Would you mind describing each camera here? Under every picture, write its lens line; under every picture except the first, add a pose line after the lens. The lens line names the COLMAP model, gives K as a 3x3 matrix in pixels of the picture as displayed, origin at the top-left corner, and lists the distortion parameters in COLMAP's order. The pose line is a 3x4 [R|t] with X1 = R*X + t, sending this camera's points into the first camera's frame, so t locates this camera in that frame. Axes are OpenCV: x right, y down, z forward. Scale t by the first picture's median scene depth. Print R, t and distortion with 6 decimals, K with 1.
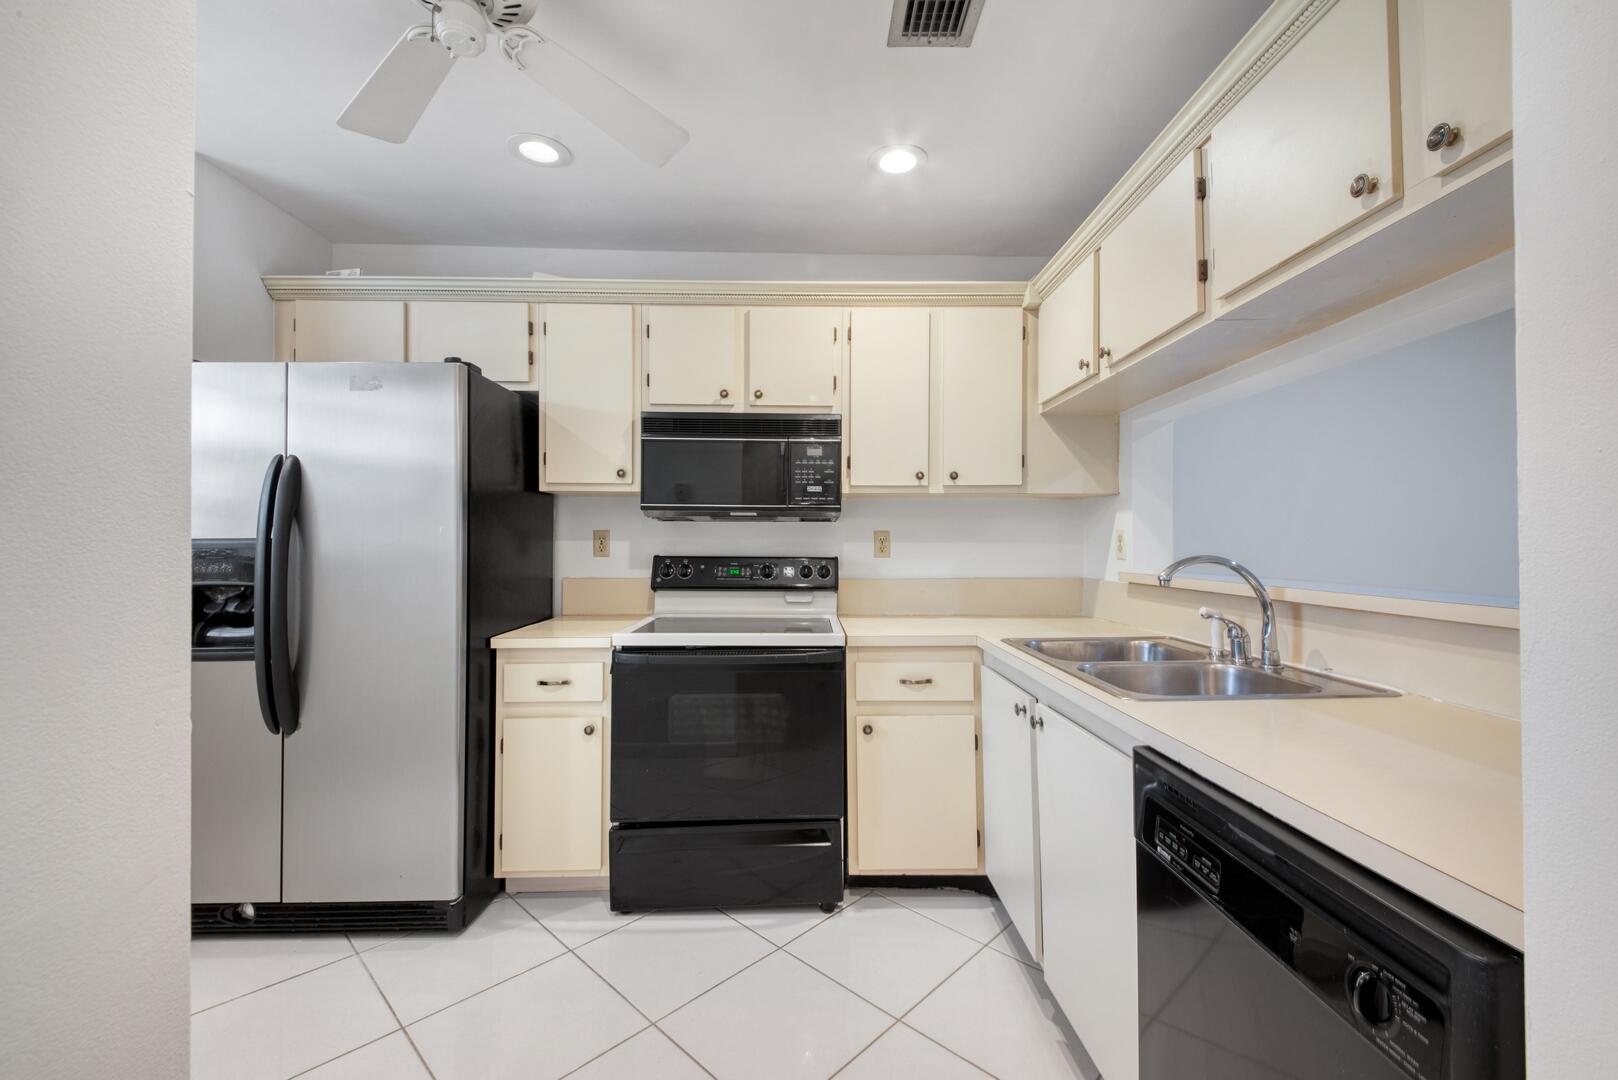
lens RADIAL K [[685.7, 0, 809.0], [0, 685.7, 540.0], [0, 0, 1]] dist [0.066447, -0.051185]
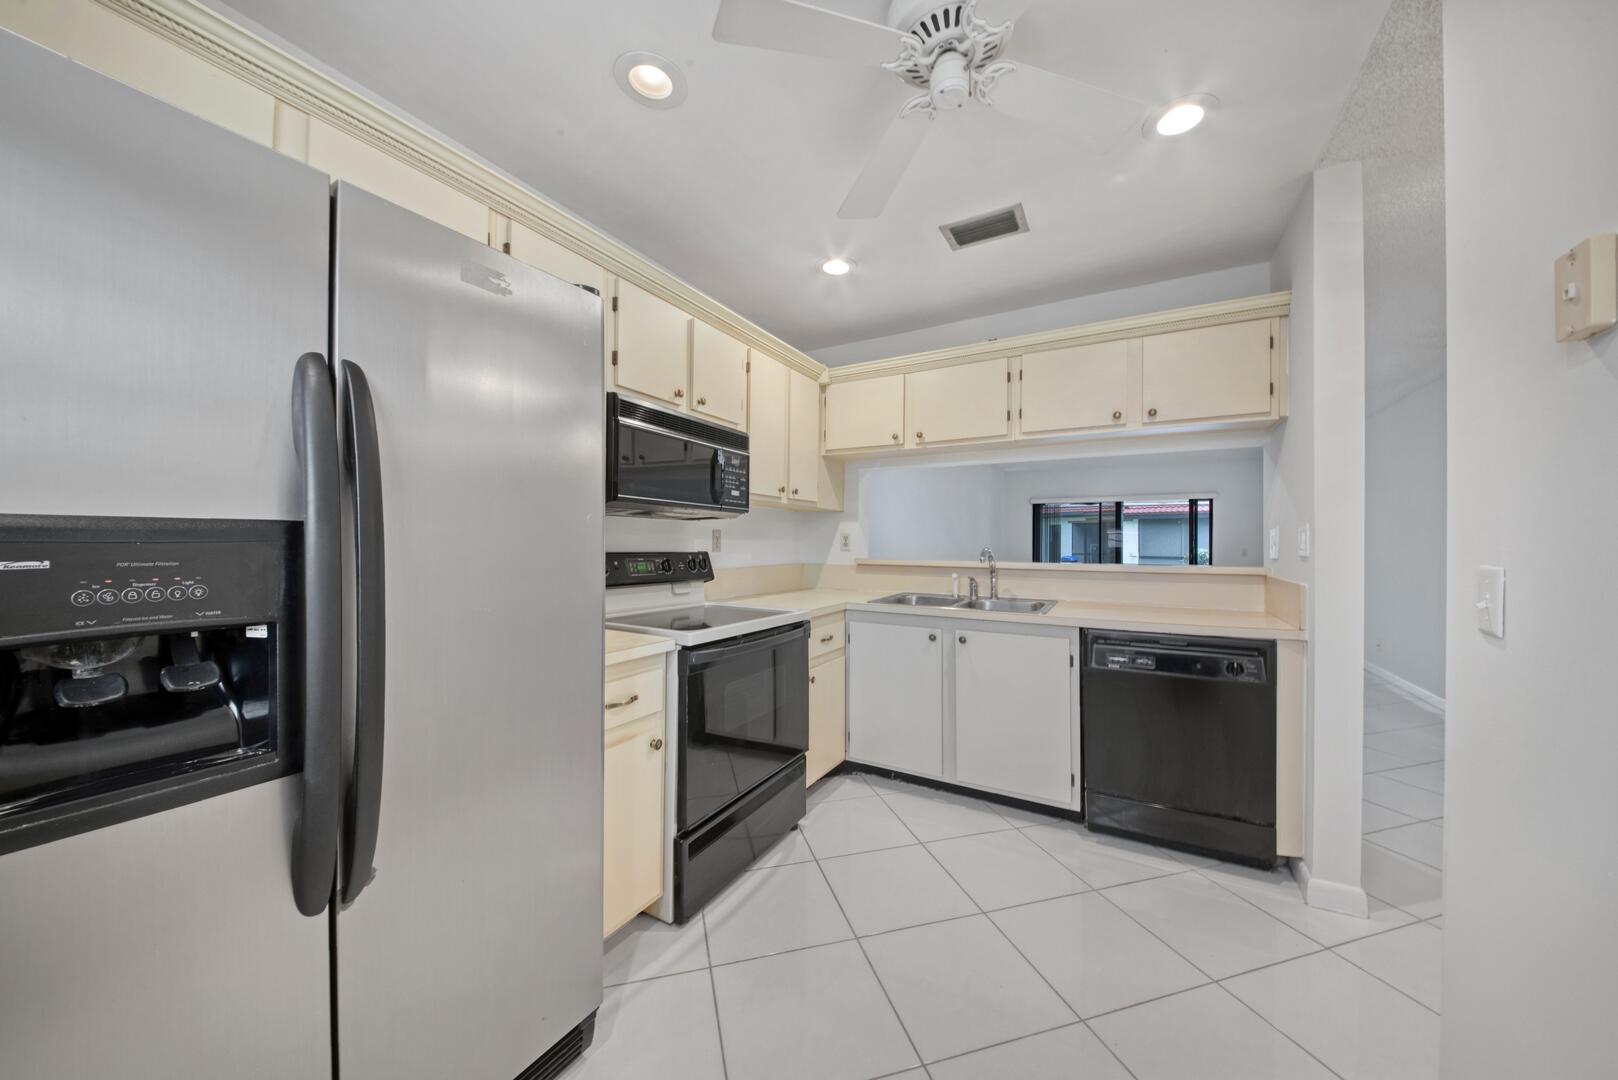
lens RADIAL K [[566.3, 0, 825.5], [0, 566.3, 541.4], [0, 0, 1]] dist [0.016377, -0.010001]
pose [[0.488880, 0.008427, 0.872310, -0.834122], [-0.016296, 0.999867, -0.000527, 0.005794], [-0.872199, -0.013957, 0.488952, 0.435741]]
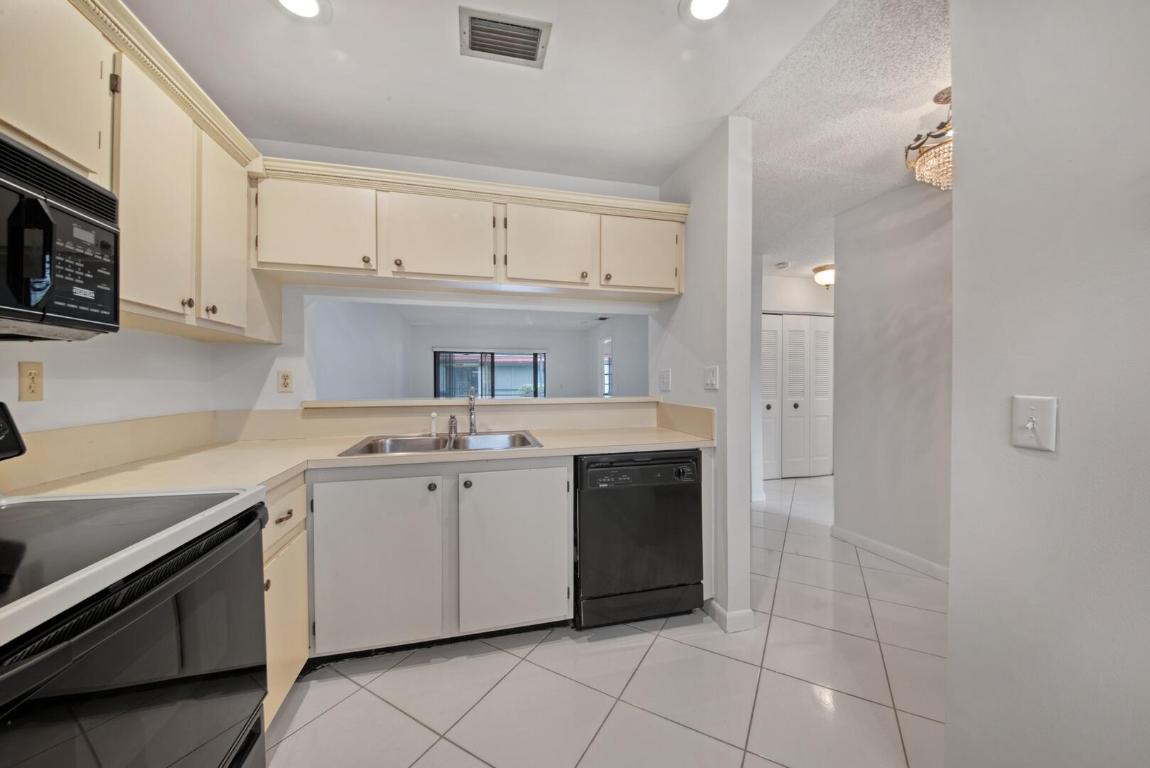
lens RADIAL K [[402.5, 0, 586.7], [0, 402.5, 385.0], [0, 0, 1]] dist [0.016377, -0.010001]
pose [[-0.249303, -0.003900, 0.968418, -0.516104], [-0.006233, 0.999978, 0.002422, 0.007168], [-0.968405, -0.005432, -0.249322, 0.709588]]
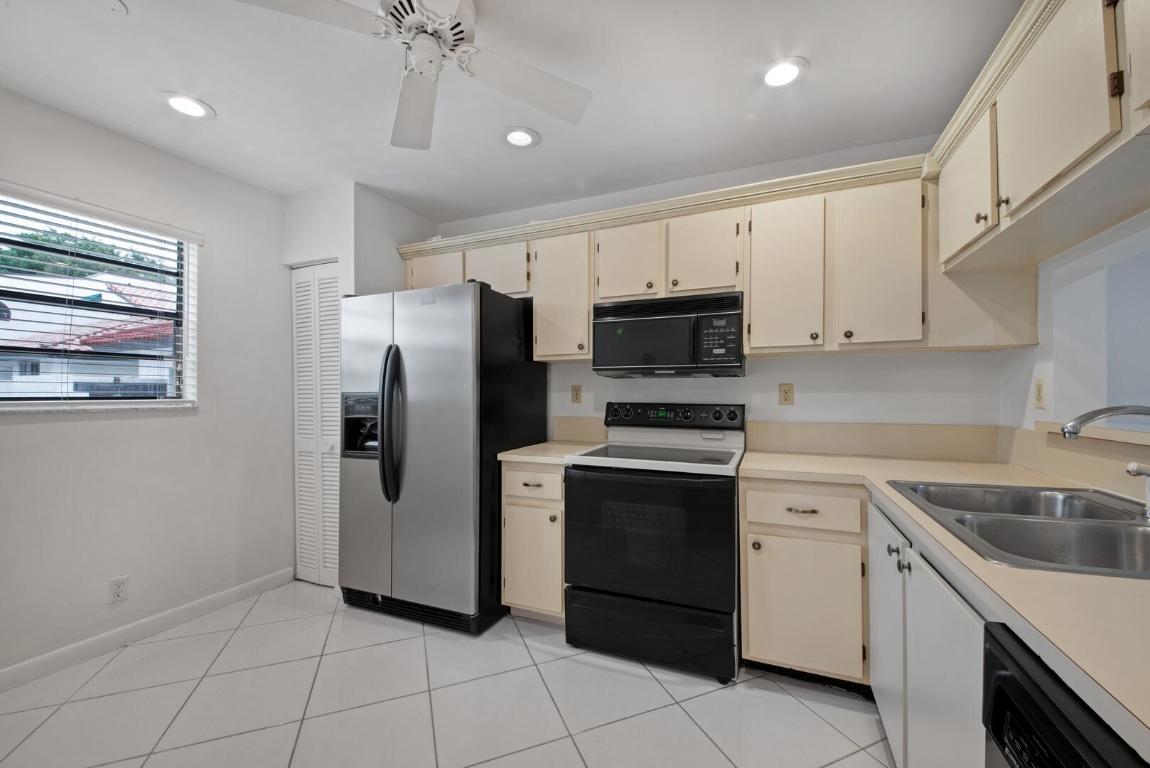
lens RADIAL K [[444.9, 0, 572.3], [0, 444.9, 394.6], [0, 0, 1]] dist [0.031596, -0.020885]
pose [[0.908514, -0.002277, -0.417848, 0.118750], [0.004942, 0.999974, 0.005296, 0.000966], [0.417825, -0.006877, 0.908502, 0.137900]]
